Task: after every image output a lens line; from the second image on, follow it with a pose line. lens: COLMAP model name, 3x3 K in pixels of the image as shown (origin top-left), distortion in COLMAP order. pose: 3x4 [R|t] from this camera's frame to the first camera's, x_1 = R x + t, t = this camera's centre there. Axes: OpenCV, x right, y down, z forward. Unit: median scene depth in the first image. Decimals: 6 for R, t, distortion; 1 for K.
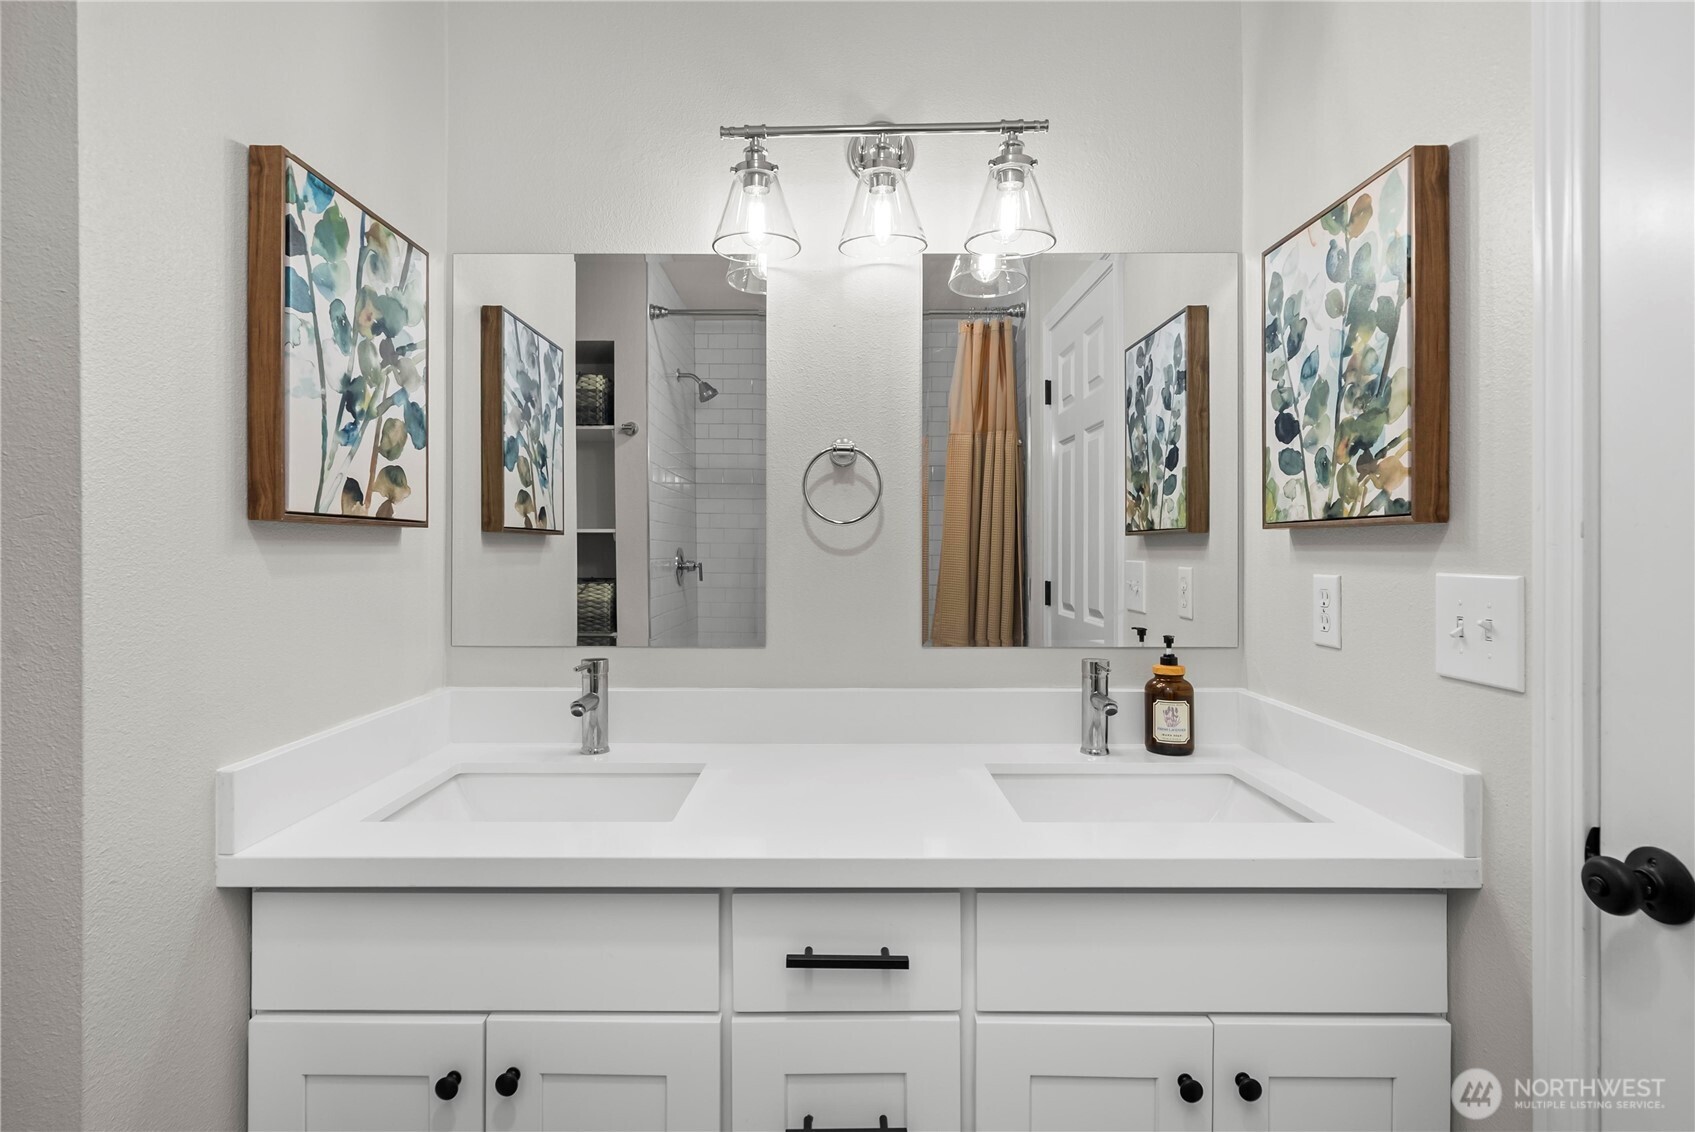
lens RADIAL K [[825.3, 0, 848.3], [0, 825.3, 553.4], [0, 0, 1]] dist [0.013144, 0.000251]
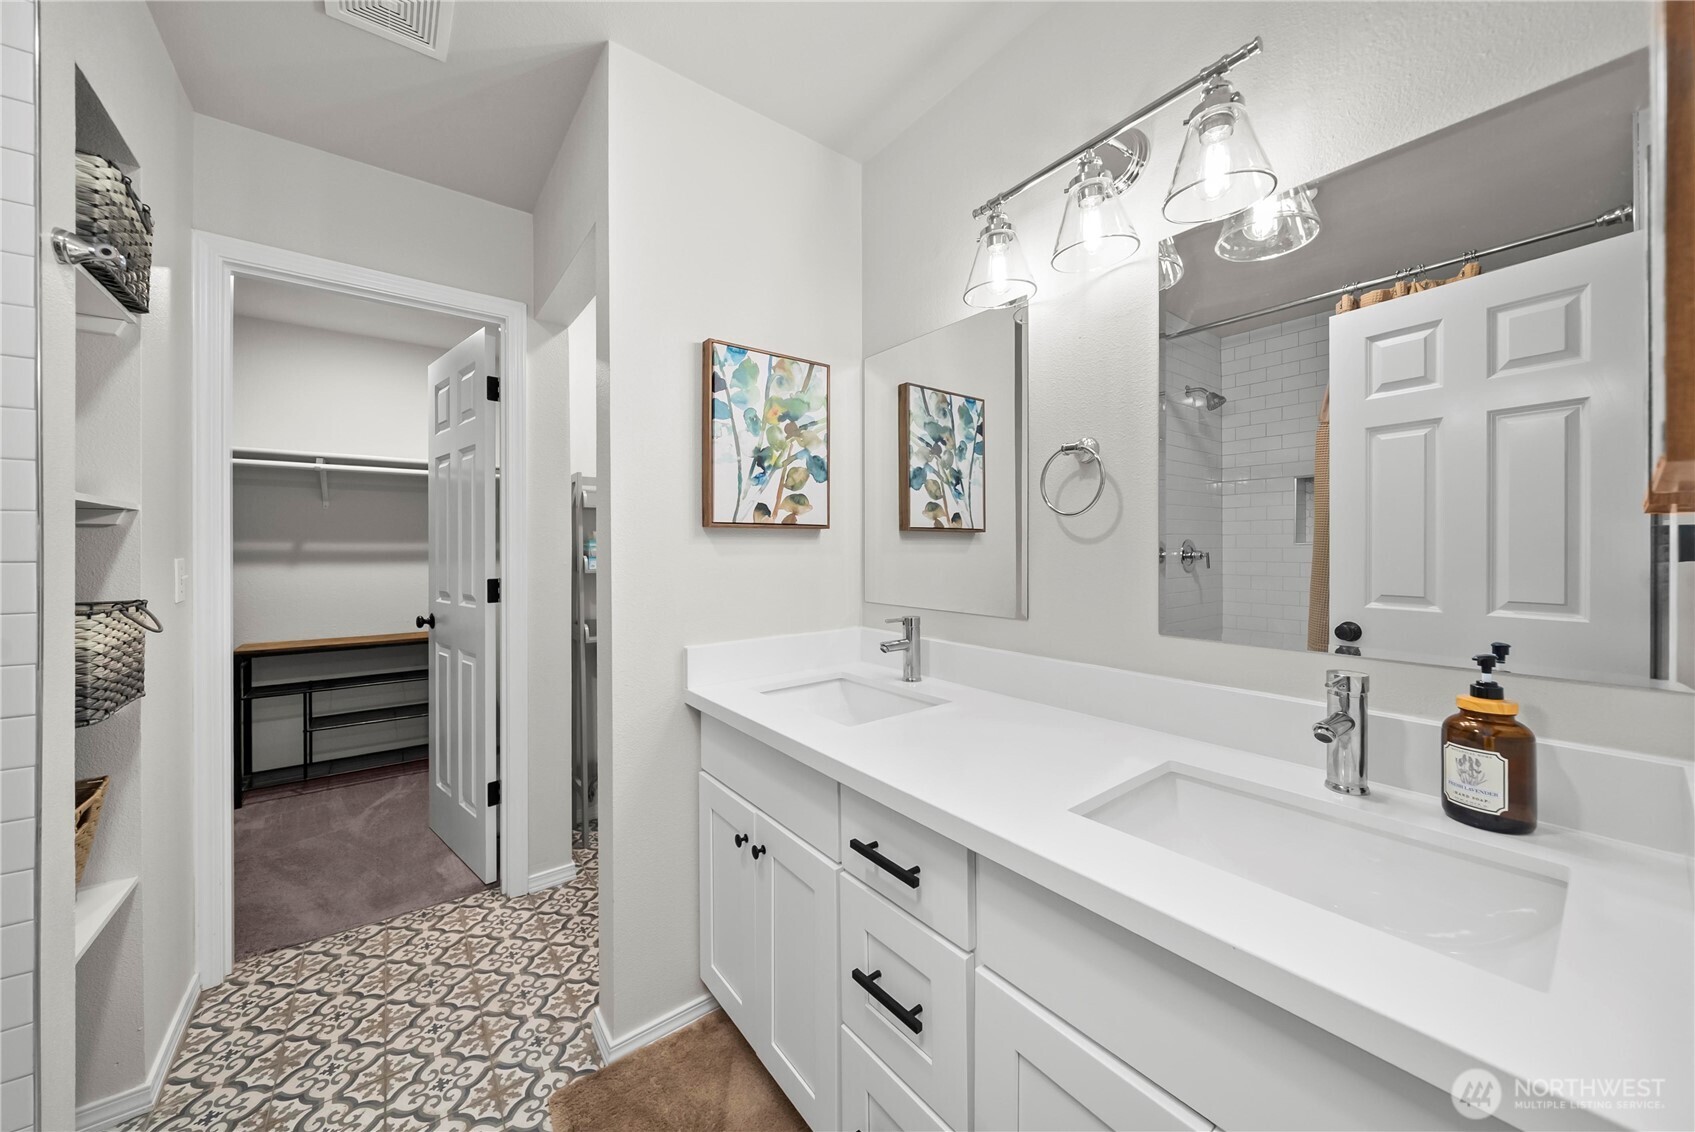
lens RADIAL K [[603.3, 0, 844.8], [0, 603.3, 554.1], [0, 0, 1]] dist [0.000918, -0.003199]
pose [[0.605608, 0.006156, -0.795739, 0.523413], [0.001077, 0.999963, 0.008556, 0.010785], [0.795762, -0.006039, 0.605579, 0.302193]]
